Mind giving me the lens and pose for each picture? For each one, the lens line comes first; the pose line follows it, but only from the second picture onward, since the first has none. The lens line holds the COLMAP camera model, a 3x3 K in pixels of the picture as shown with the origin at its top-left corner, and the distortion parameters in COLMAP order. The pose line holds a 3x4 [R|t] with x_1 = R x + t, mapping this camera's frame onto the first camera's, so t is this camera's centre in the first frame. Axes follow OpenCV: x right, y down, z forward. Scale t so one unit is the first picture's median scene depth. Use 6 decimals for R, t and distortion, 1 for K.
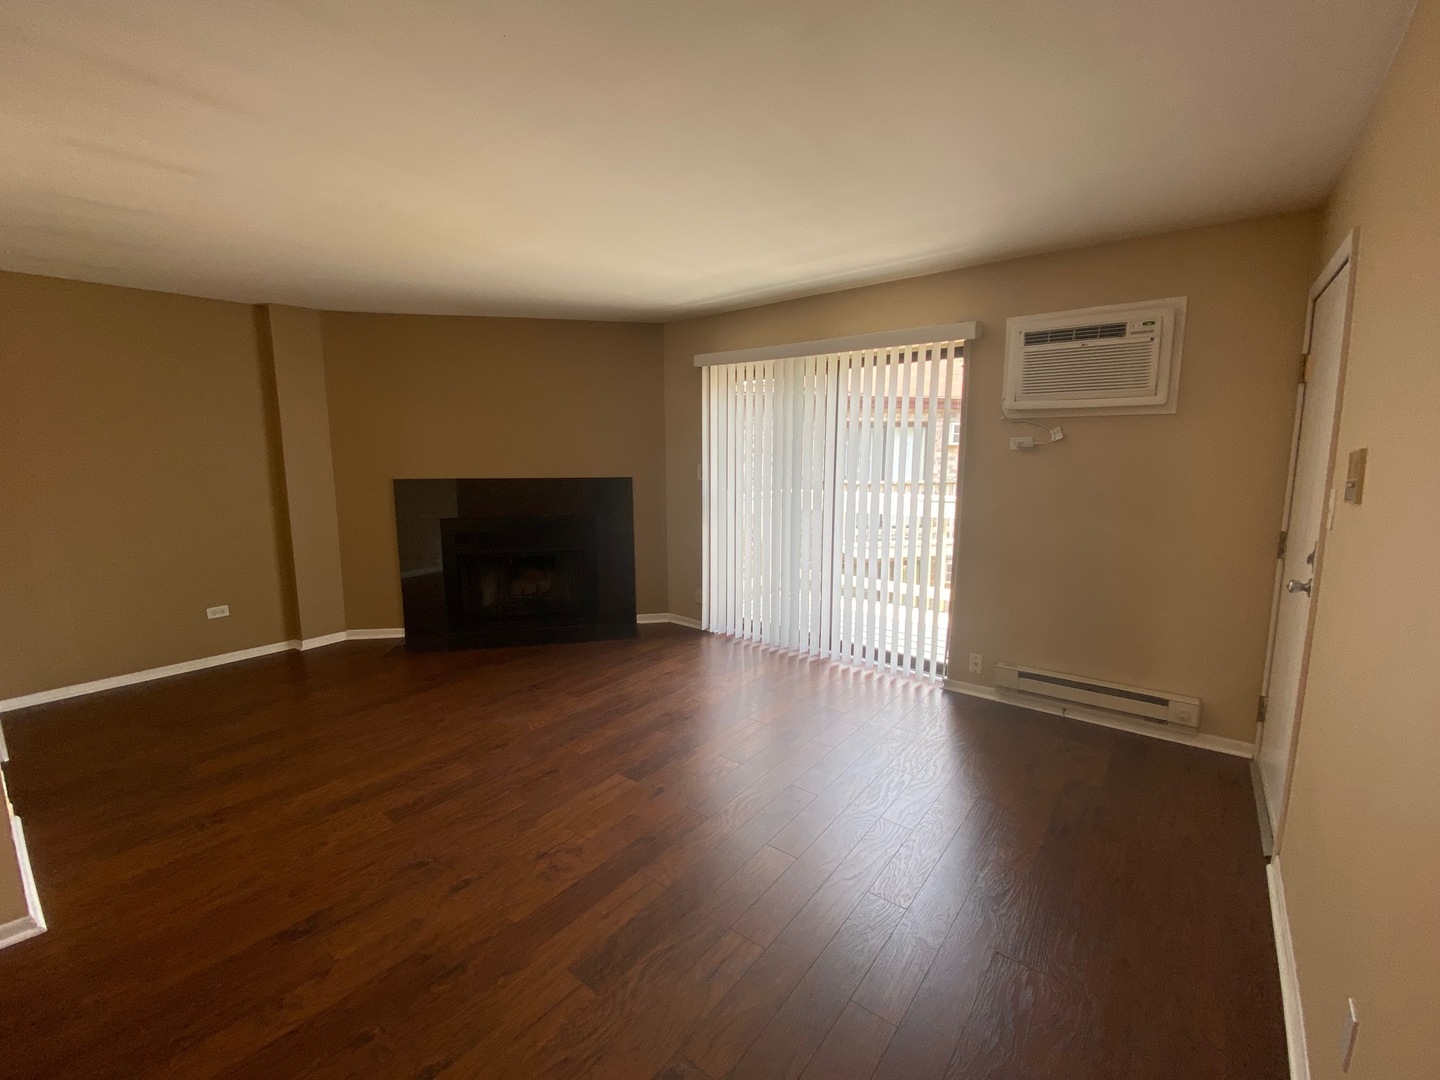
lens RADIAL K [[625.1, 0, 720.0], [0, 625.1, 540.0], [0, 0, 1]] dist [0.000916, -0.011783]
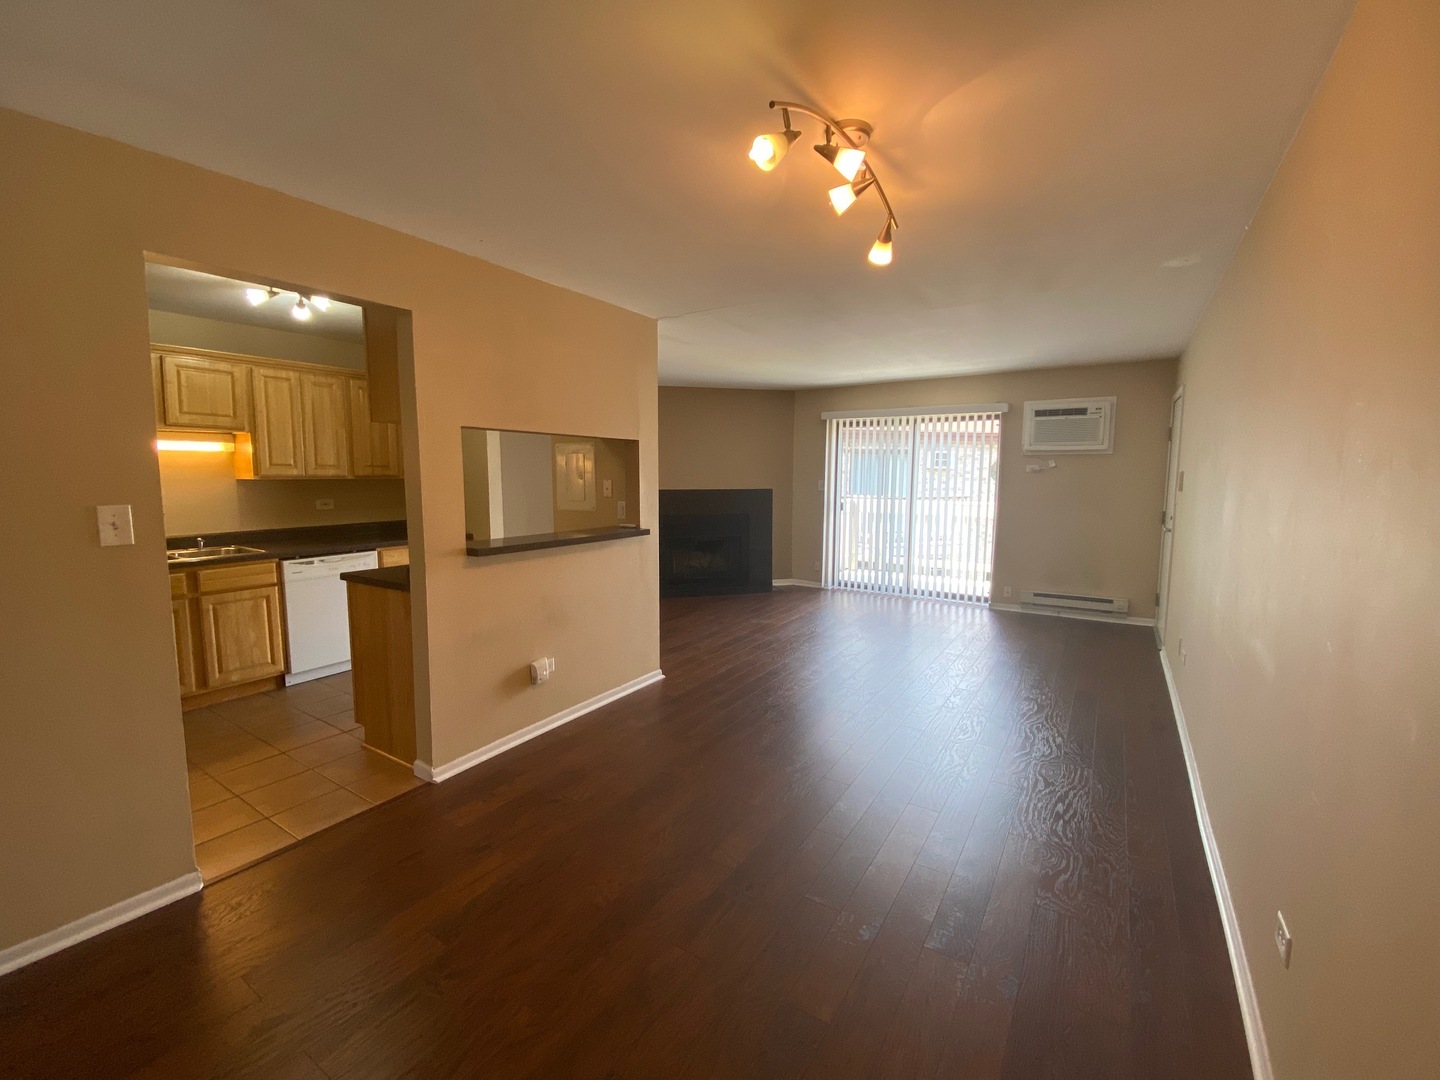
lens RADIAL K [[625.1, 0, 720.0], [0, 625.1, 540.0], [0, 0, 1]] dist [0.000916, -0.011783]
pose [[0.995851, -0.003430, 0.090930, -0.618905], [0.006668, 0.999353, -0.035336, 0.118179], [-0.090750, 0.035796, 0.995230, -0.761799]]
